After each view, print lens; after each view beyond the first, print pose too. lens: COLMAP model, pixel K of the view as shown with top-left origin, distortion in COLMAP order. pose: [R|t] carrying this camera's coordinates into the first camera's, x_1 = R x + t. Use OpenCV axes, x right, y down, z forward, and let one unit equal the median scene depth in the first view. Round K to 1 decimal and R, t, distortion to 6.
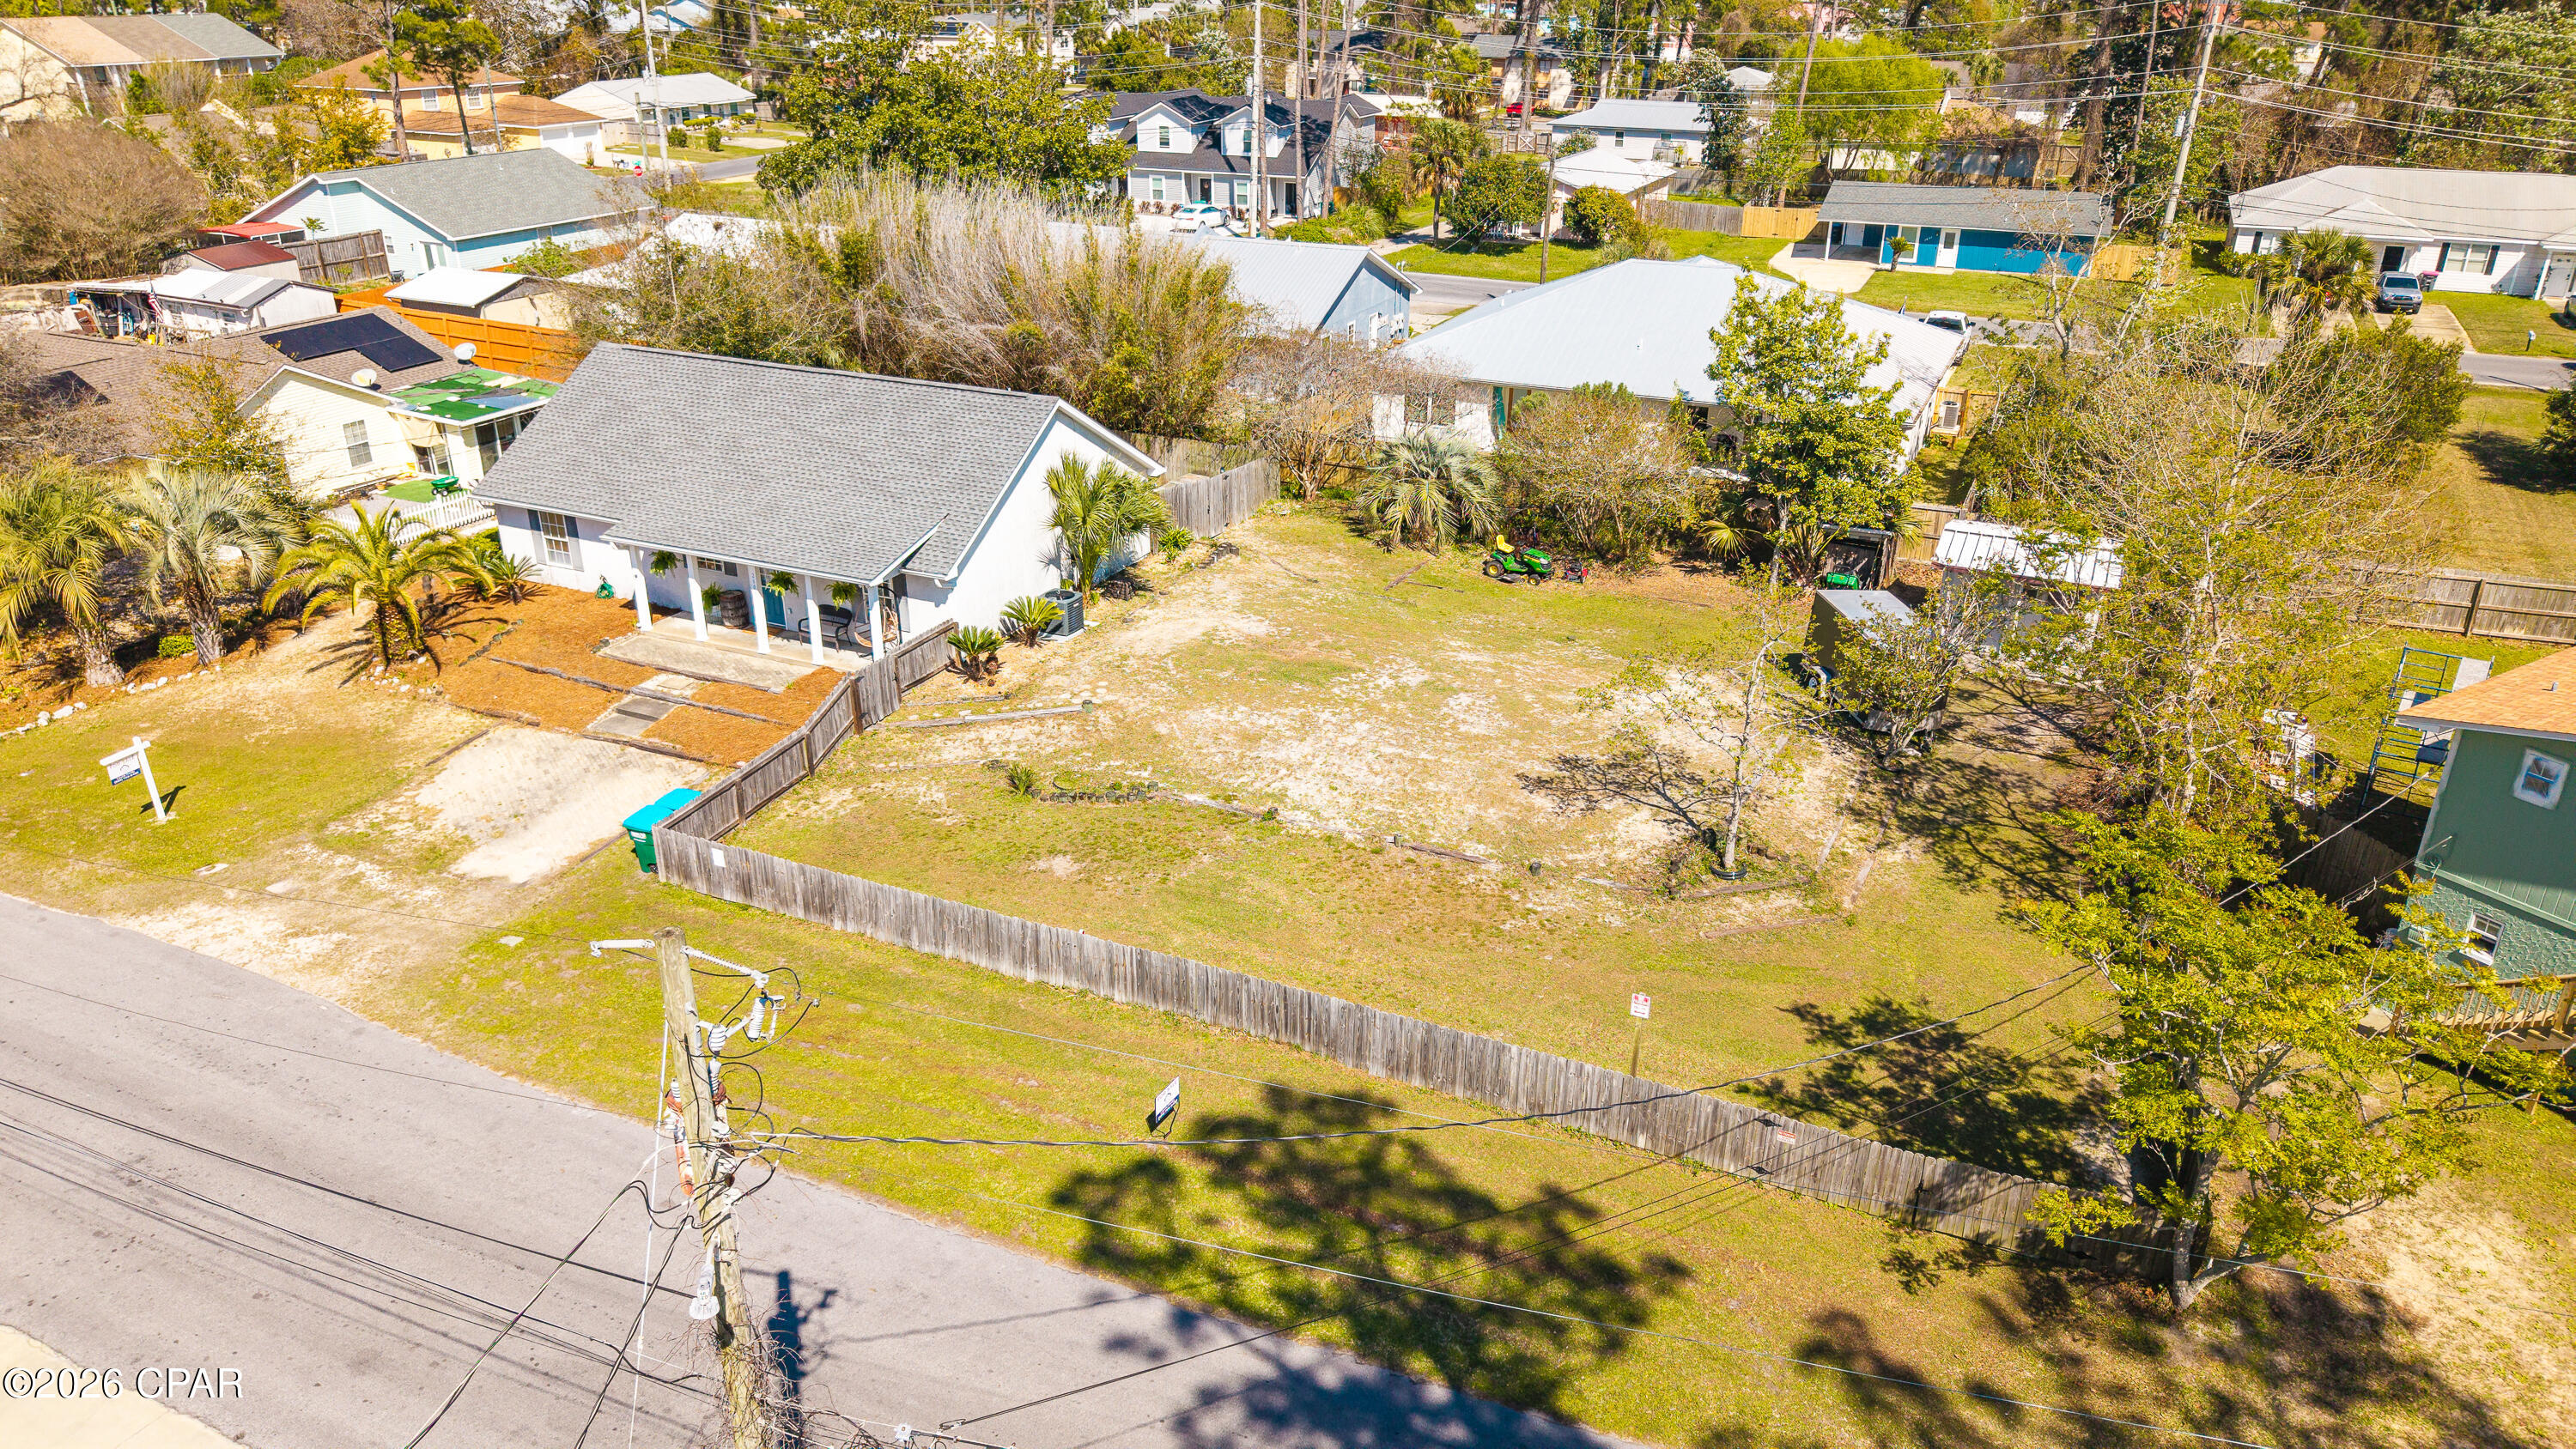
lens RADIAL K [[1718.3, 0, 1288.4], [0, 1718.3, 734.2], [0, 0, 1]] dist [0.013112, -0.013916]
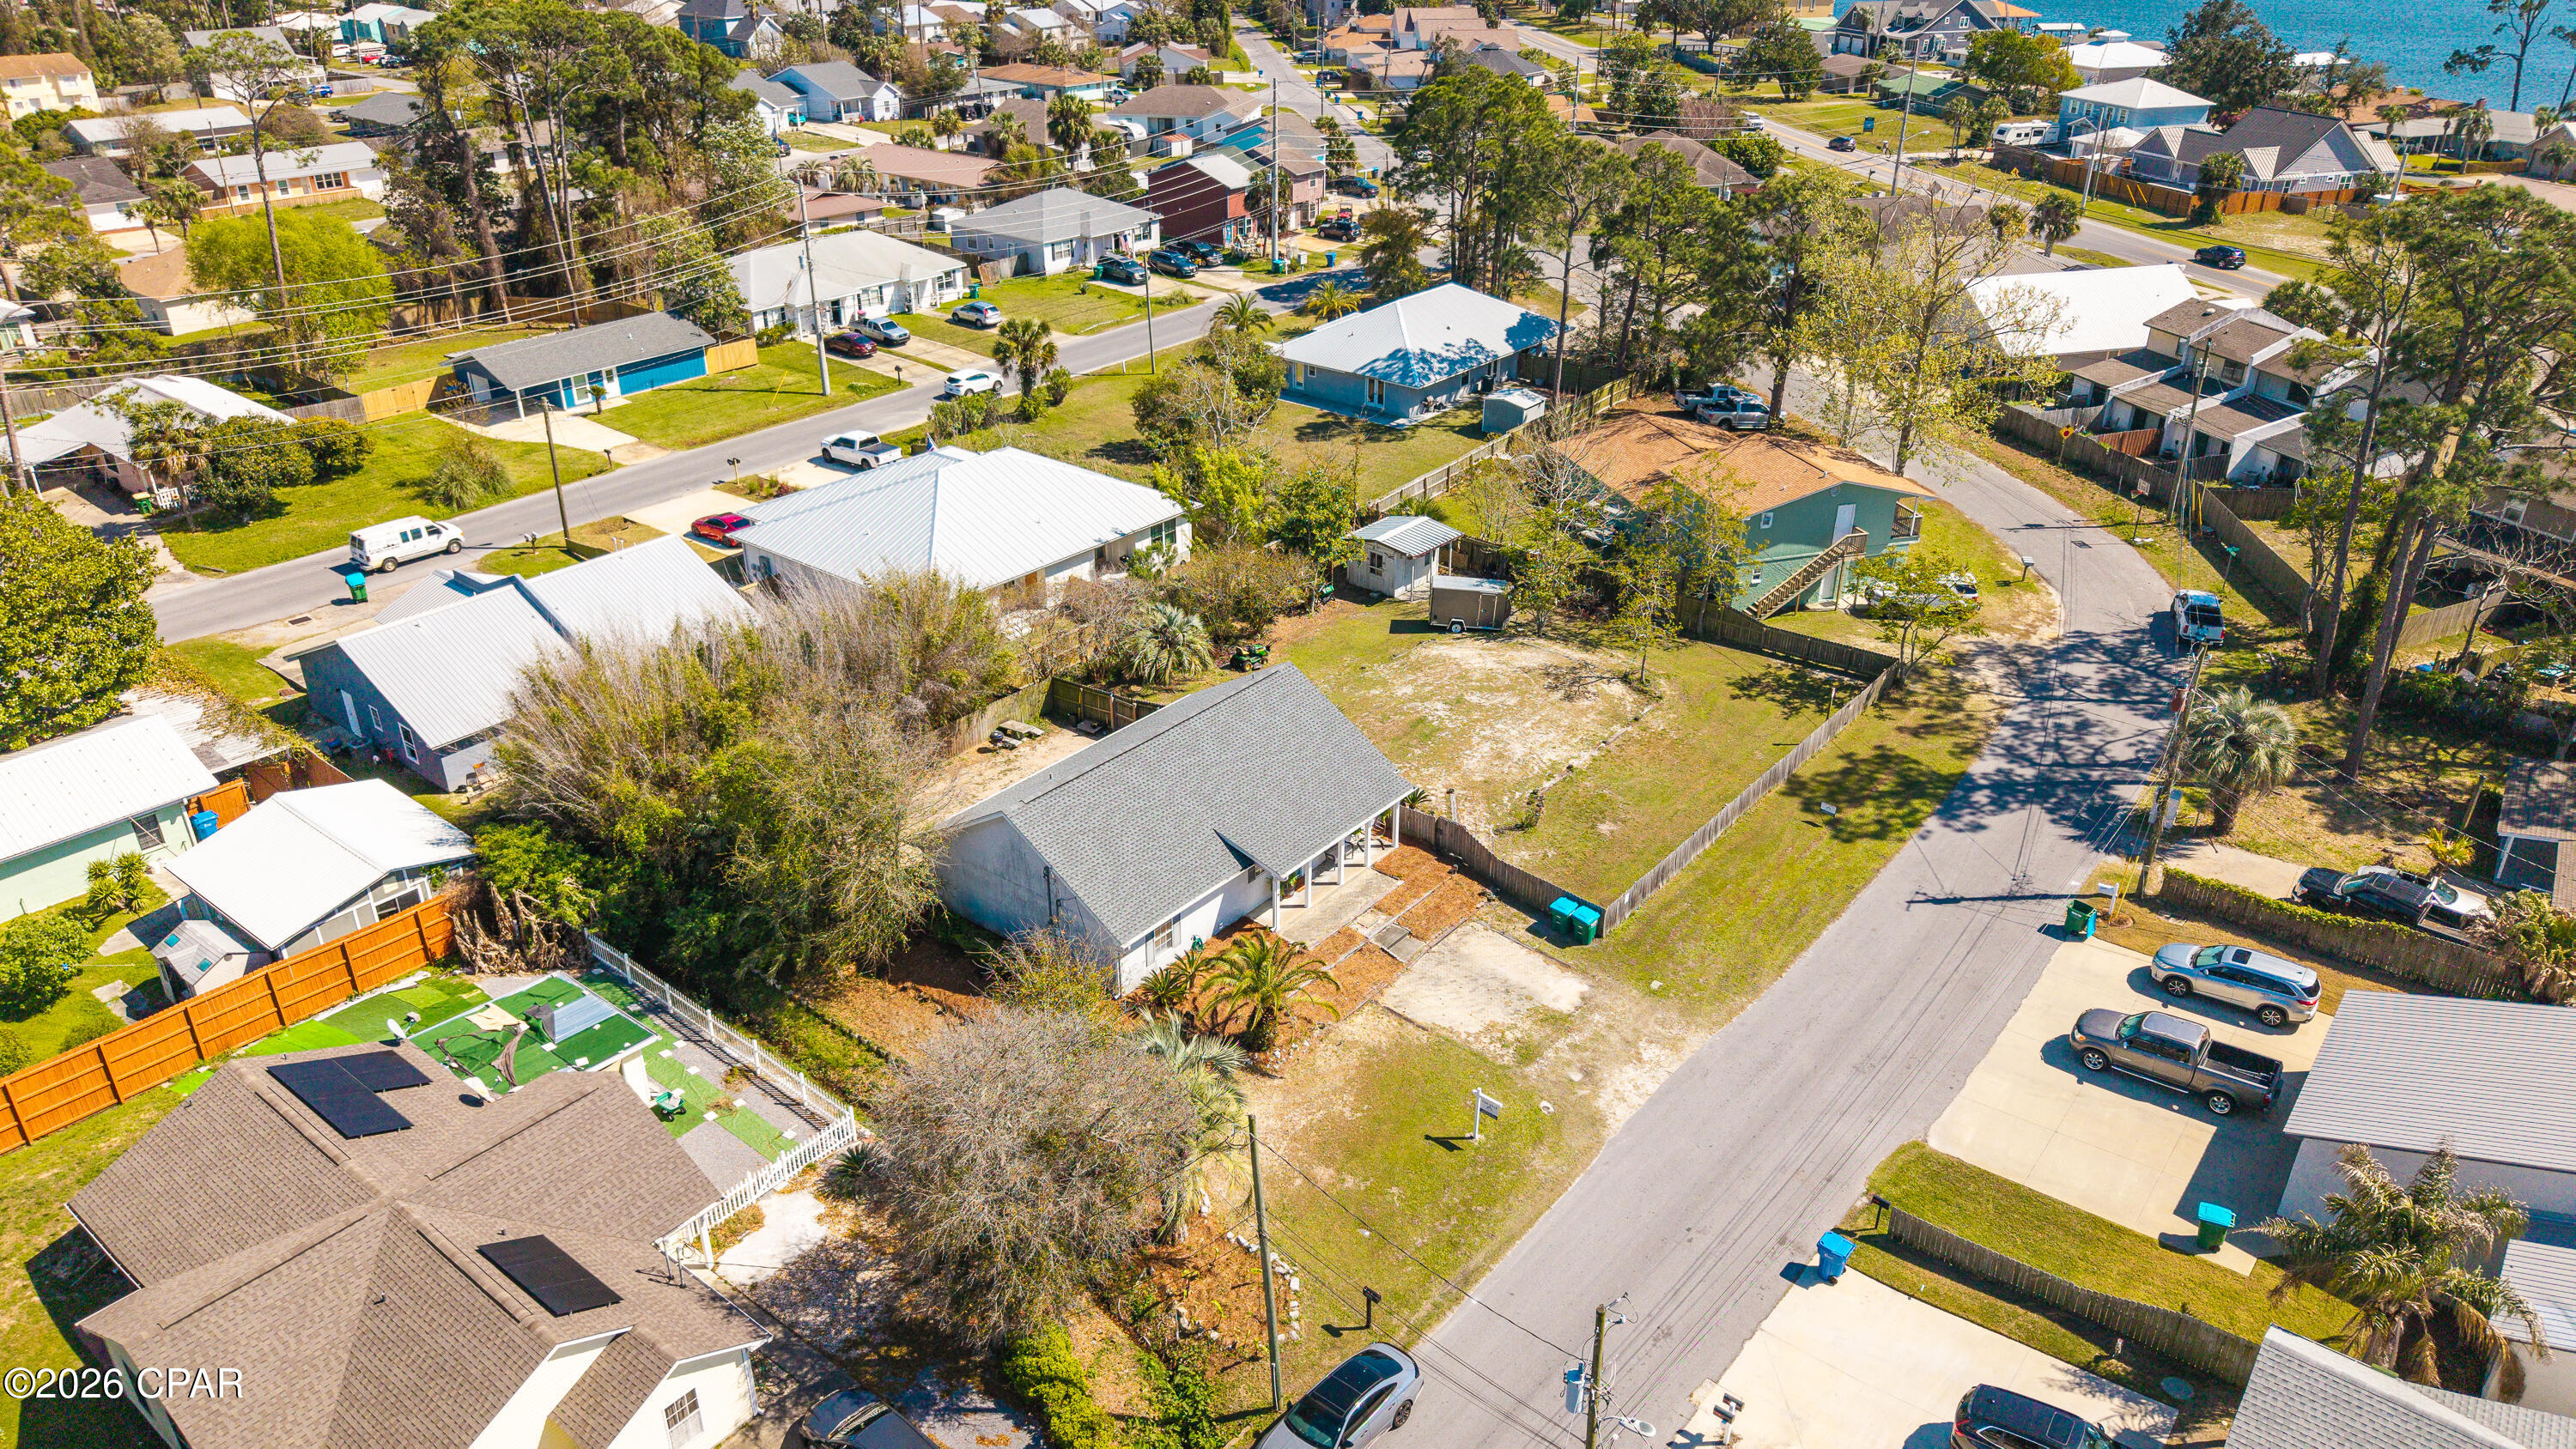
lens RADIAL K [[1718.3, 0, 1291.0], [0, 1718.3, 719.9], [0, 0, 1]] dist [0.013112, -0.013916]
pose [[0.238359, -0.442432, 0.864545, -1.485789], [0.398464, 0.856378, 0.328394, -0.654023], [-0.885670, 0.266214, 0.380419, 0.417685]]
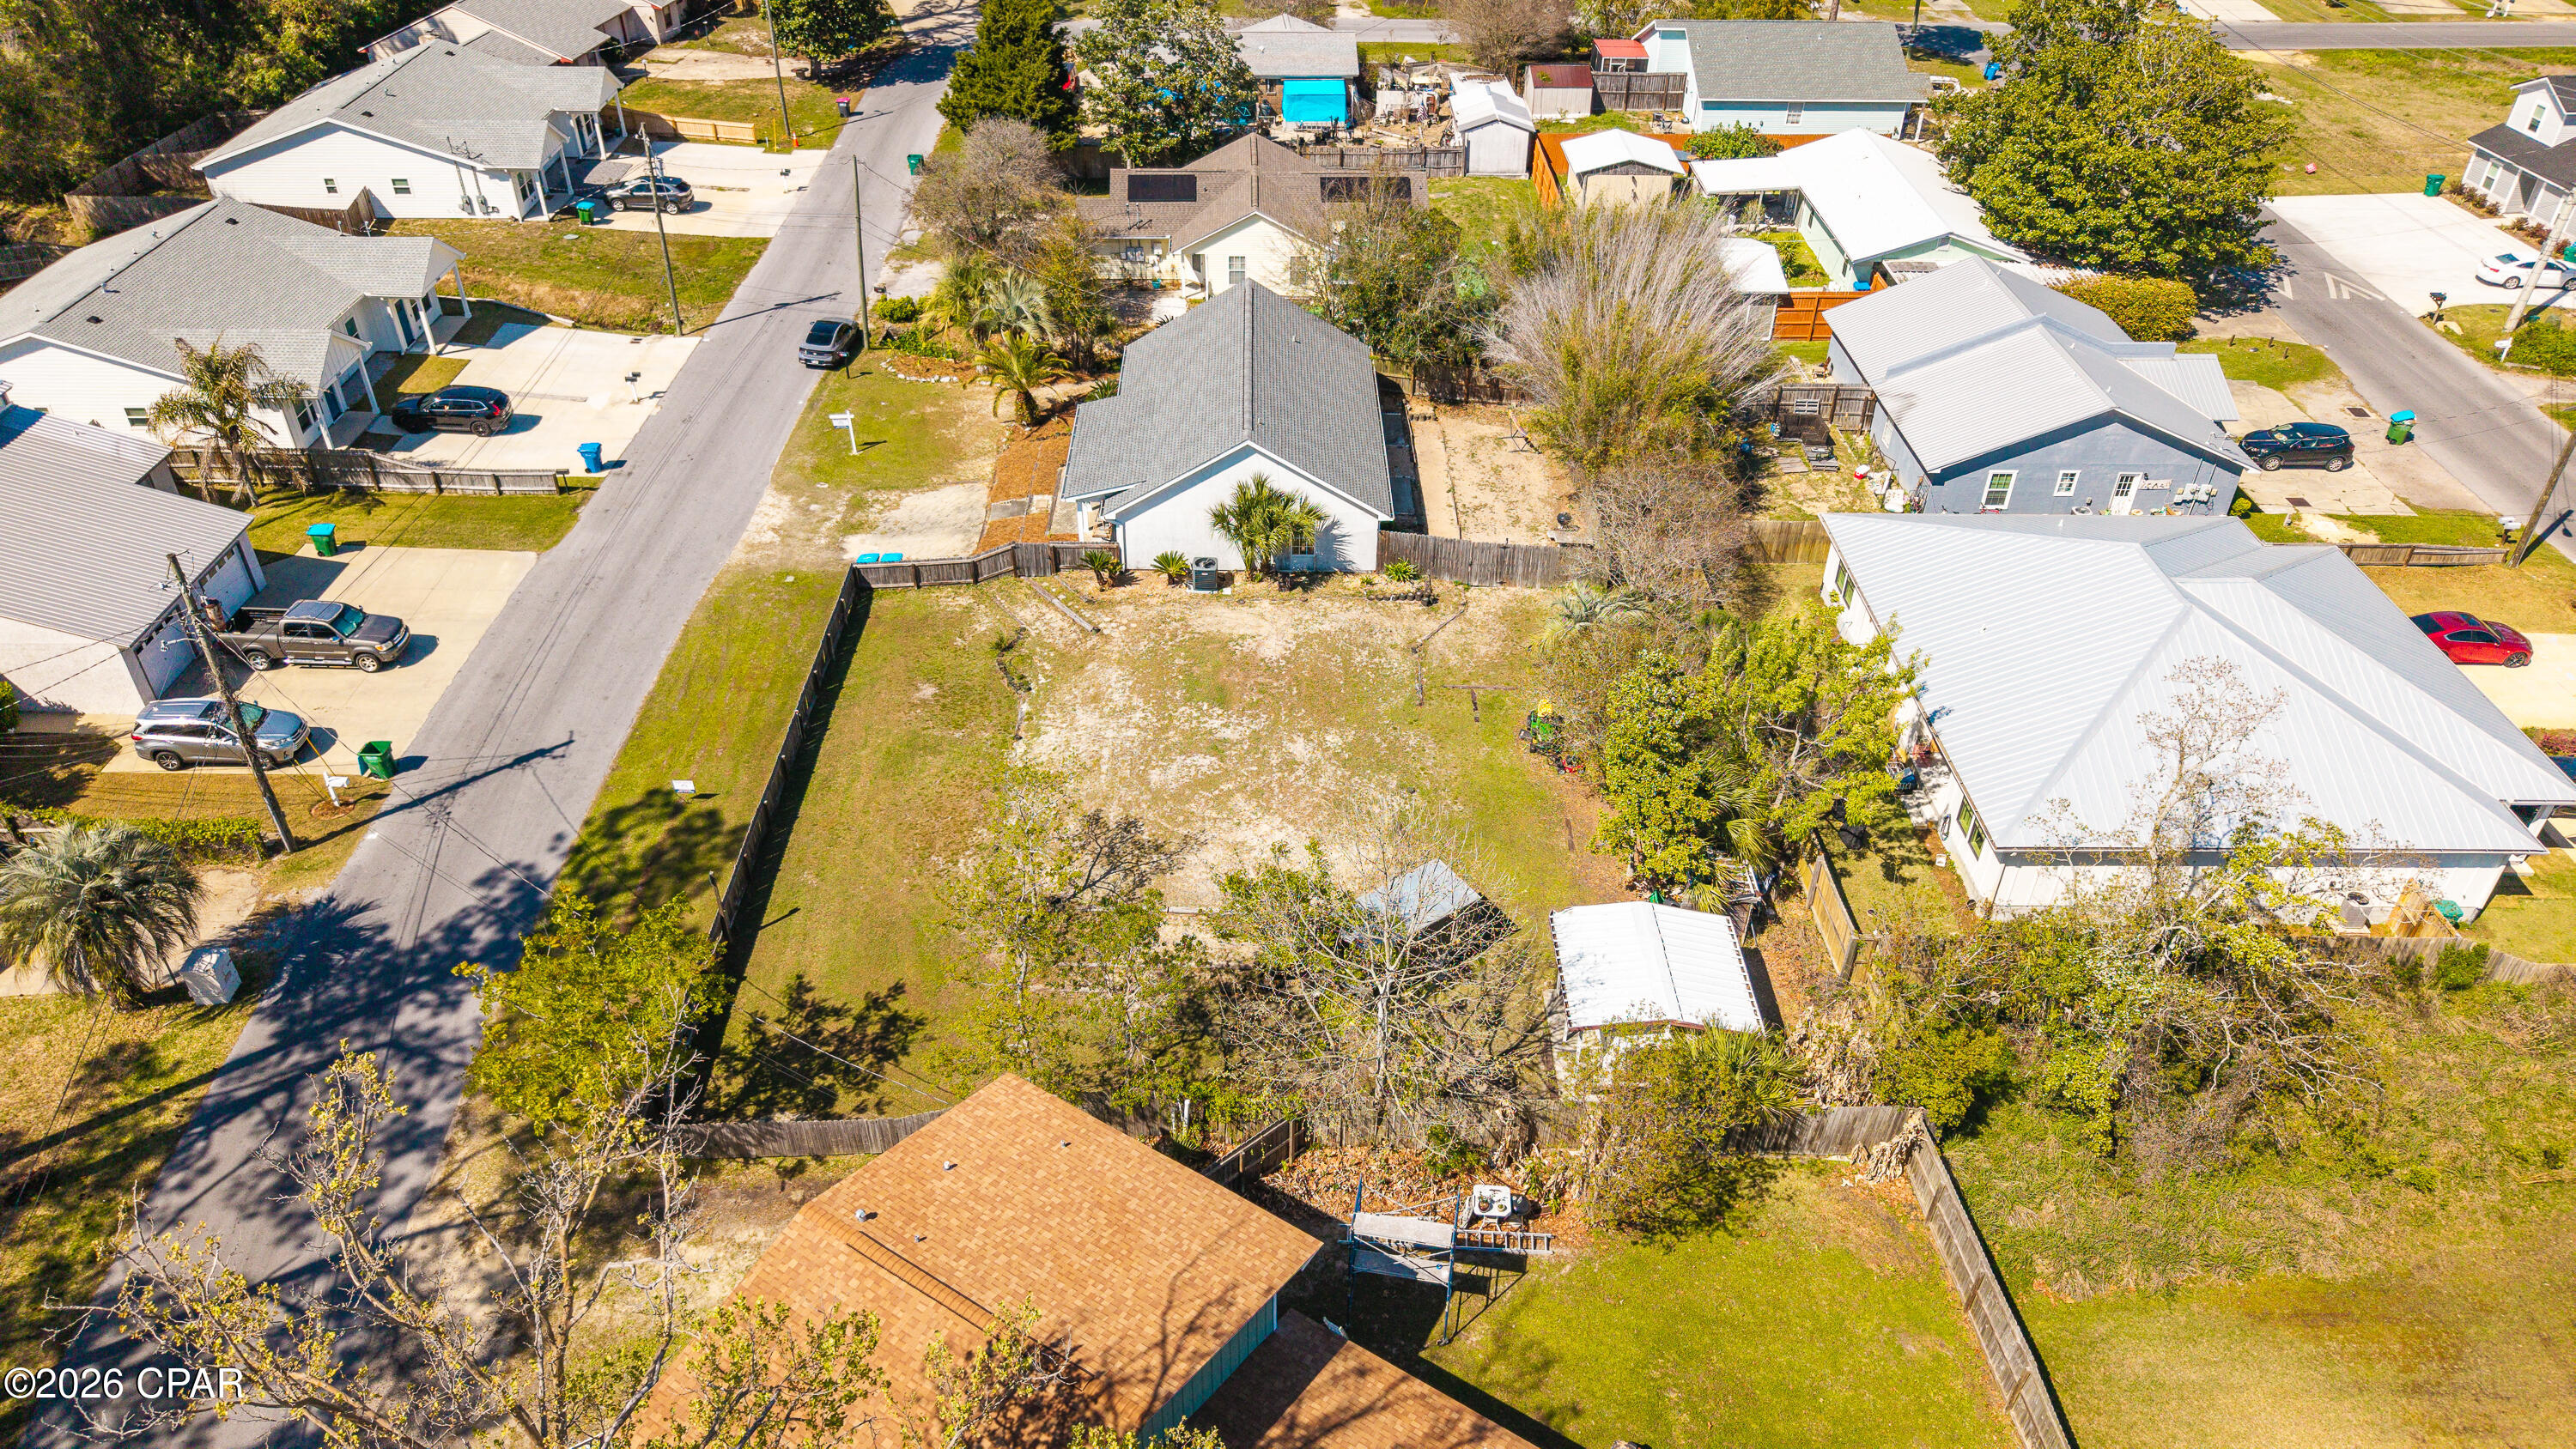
lens RADIAL K [[1718.3, 0, 1289.6], [0, 1718.3, 718.5], [0, 0, 1]] dist [0.013112, -0.013916]
pose [[0.437493, 0.523852, -0.730876, 1.020076], [-0.379785, 0.844380, 0.377870, -0.541997], [0.815084, 0.112260, 0.568362, 0.249955]]
